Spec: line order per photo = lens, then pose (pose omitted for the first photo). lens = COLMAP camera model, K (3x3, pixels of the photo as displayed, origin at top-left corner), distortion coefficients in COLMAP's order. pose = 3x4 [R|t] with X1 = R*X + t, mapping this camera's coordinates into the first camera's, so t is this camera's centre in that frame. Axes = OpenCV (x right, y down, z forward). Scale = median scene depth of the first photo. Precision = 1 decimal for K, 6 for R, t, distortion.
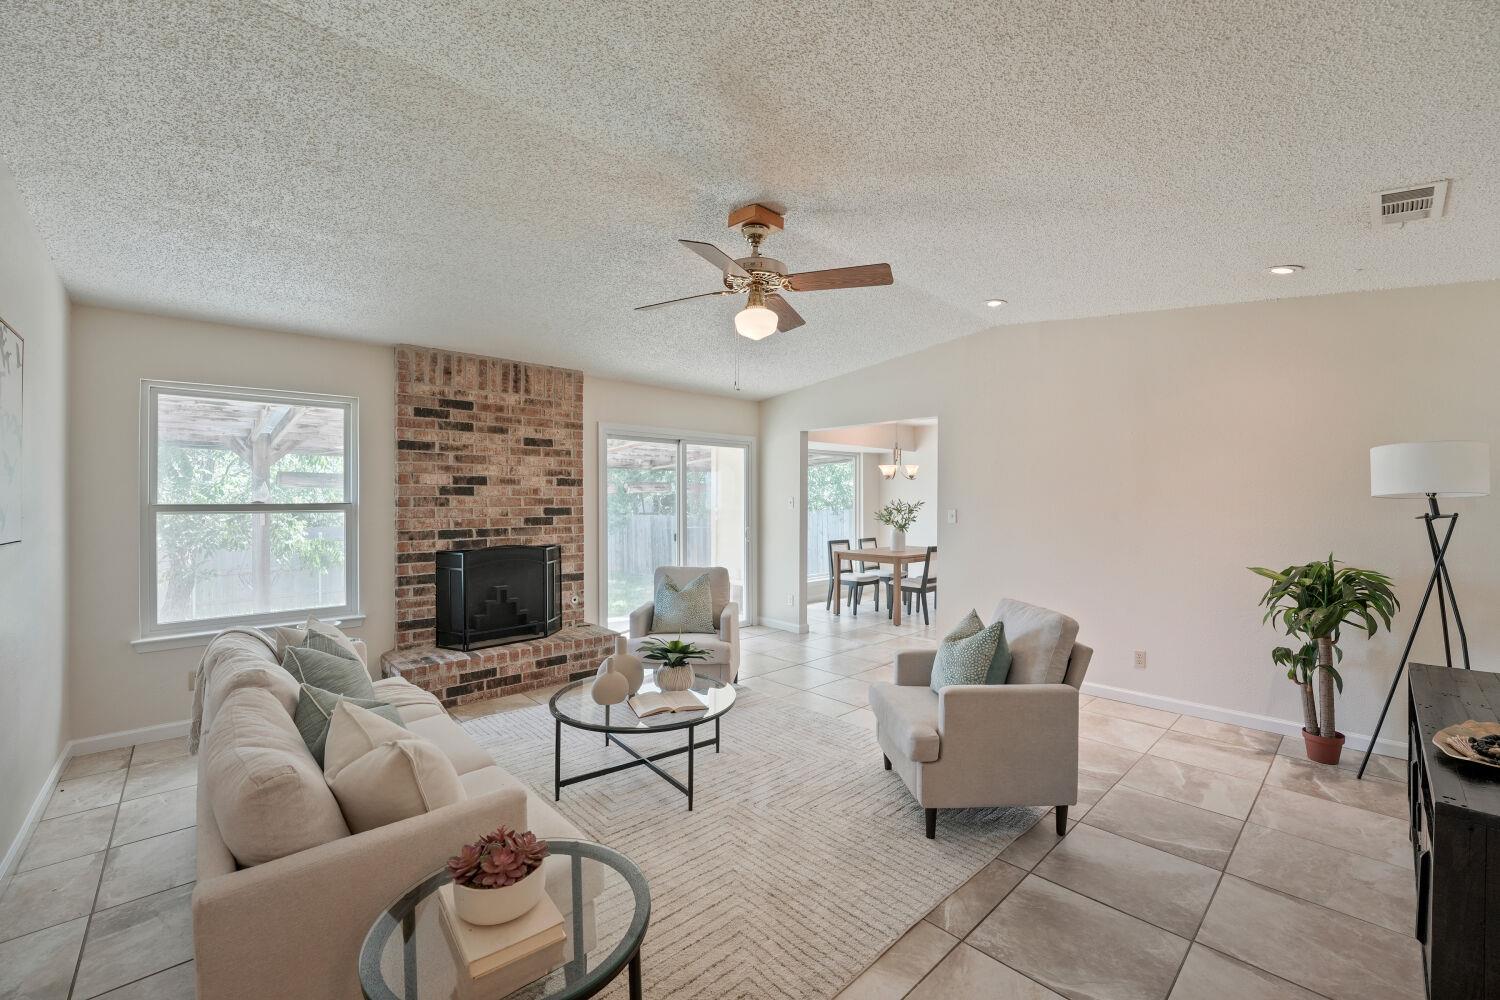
lens RADIAL K [[598.5, 0, 718.4], [0, 598.5, 510.7], [0, 0, 1]] dist [-0.006495, 0.001240]
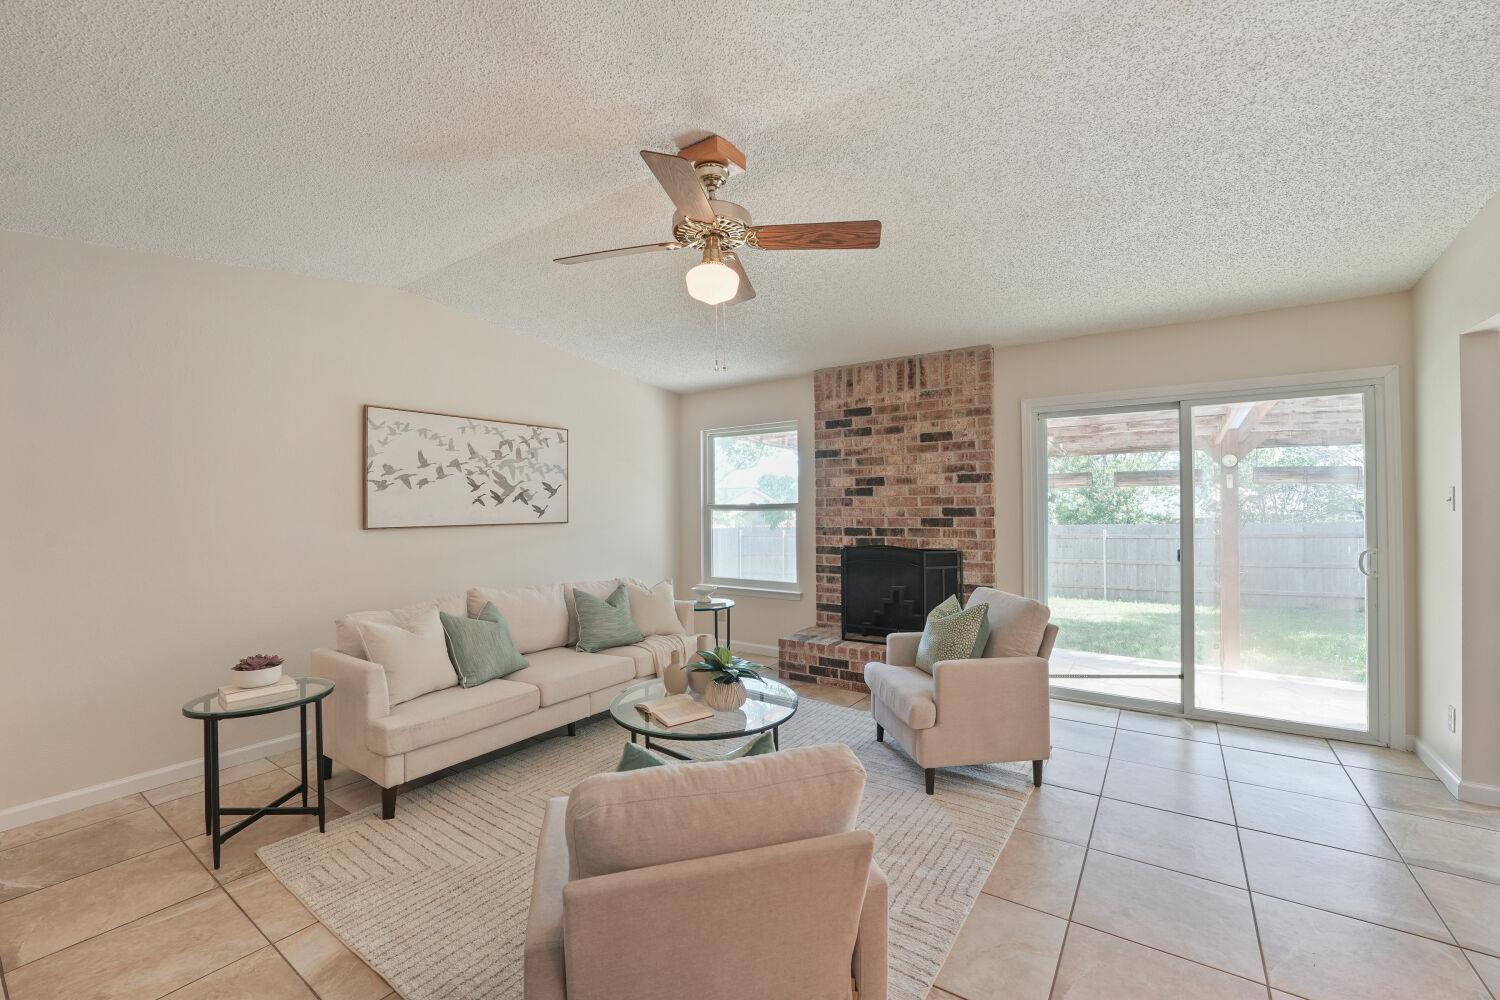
lens RADIAL K [[598.5, 0, 772.6], [0, 598.5, 505.3], [0, 0, 1]] dist [-0.006495, 0.001240]
pose [[0.269089, 0.006632, -0.963093, 0.565149], [-0.003007, 0.999977, 0.006046, -0.014924], [0.963111, 0.001269, 0.269103, 0.558248]]
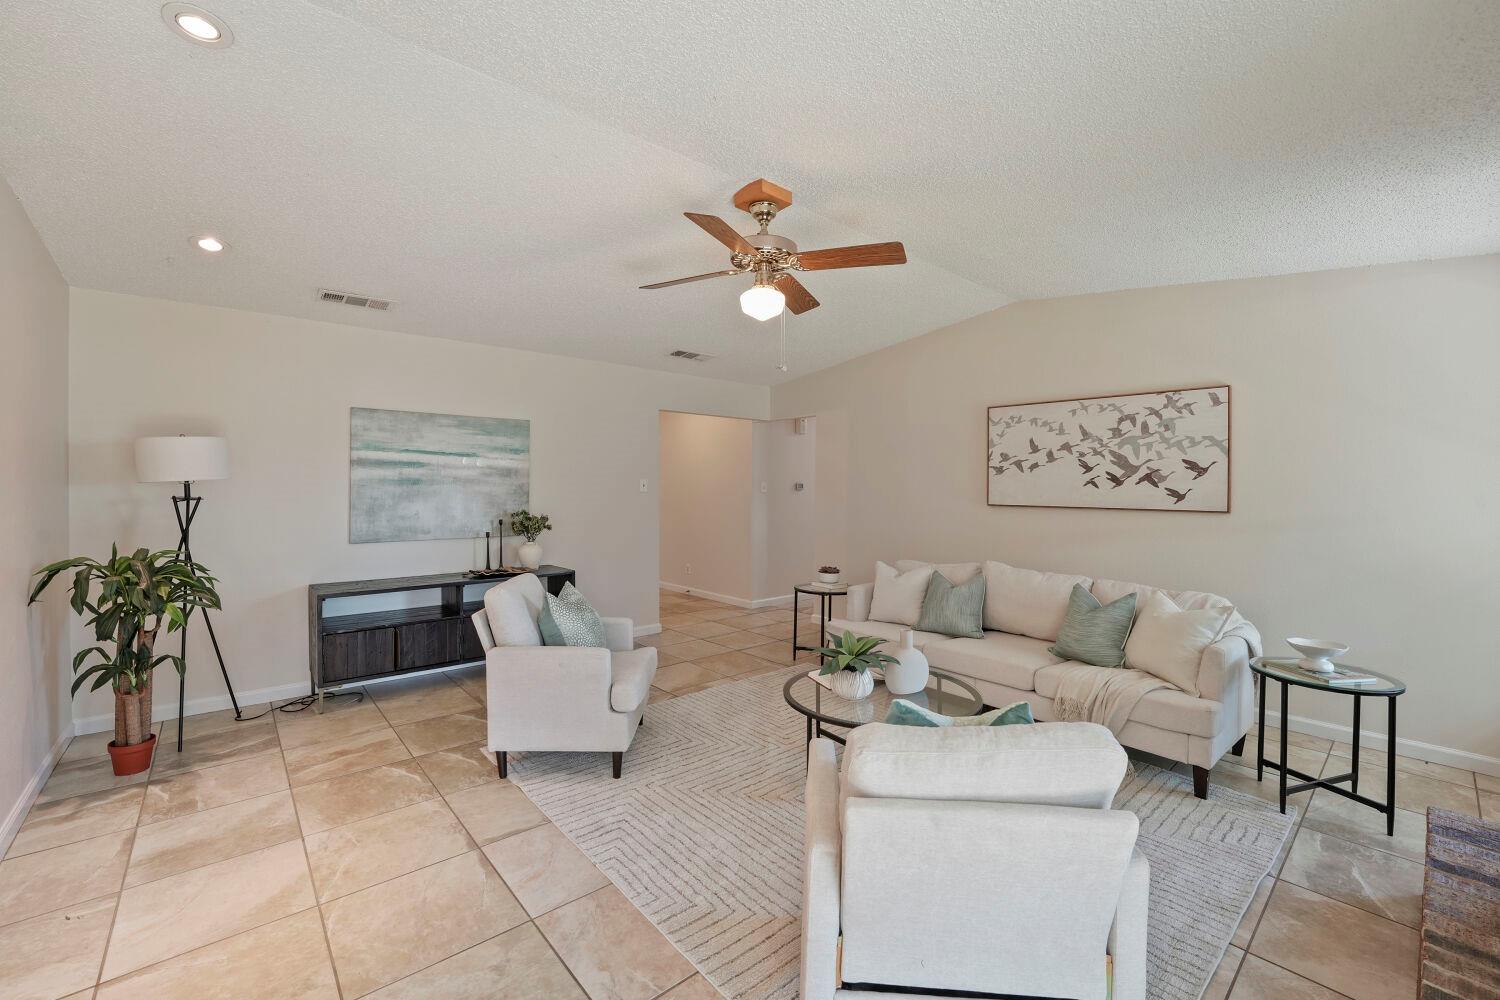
lens RADIAL K [[598.5, 0, 735.3], [0, 598.5, 497.5], [0, 0, 1]] dist [-0.006495, 0.001240]
pose [[-0.999903, -0.001069, 0.013915, 0.054374], [-0.000634, 0.999512, 0.031227, -0.020950], [-0.013942, 0.031216, -0.999415, 1.300873]]
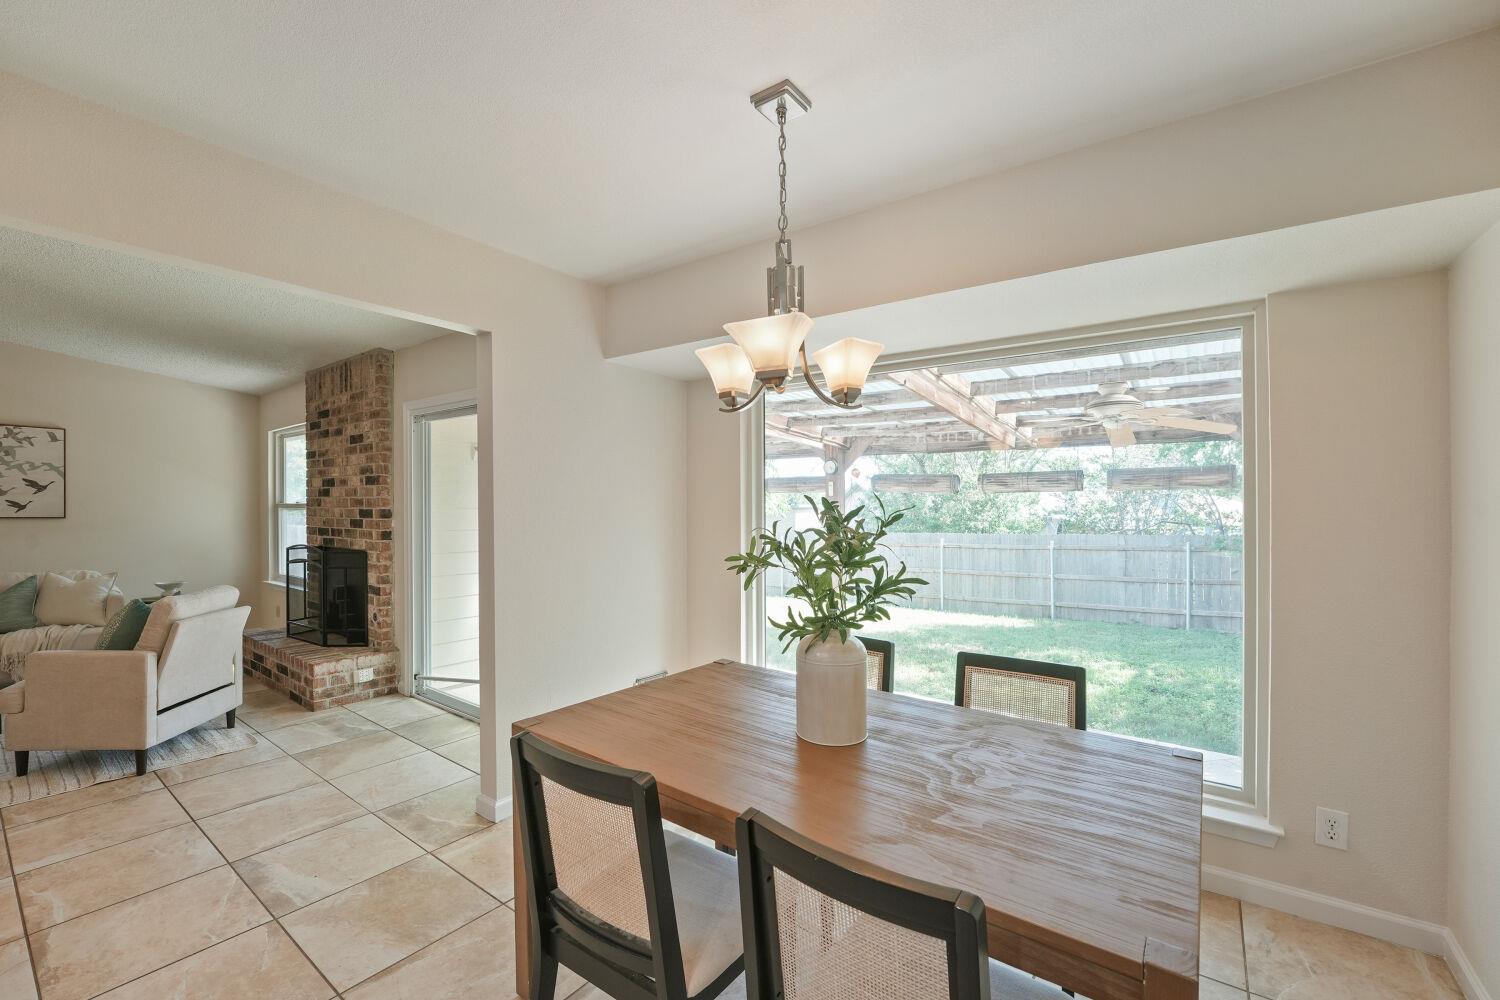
lens RADIAL K [[598.5, 0, 747.0], [0, 598.5, 506.8], [0, 0, 1]] dist [-0.006495, 0.001240]
pose [[0.220496, 0.005464, -0.975373, 0.806856], [-0.018794, 0.999822, 0.001352, -0.023161], [0.975207, 0.018033, 0.220559, 1.517395]]
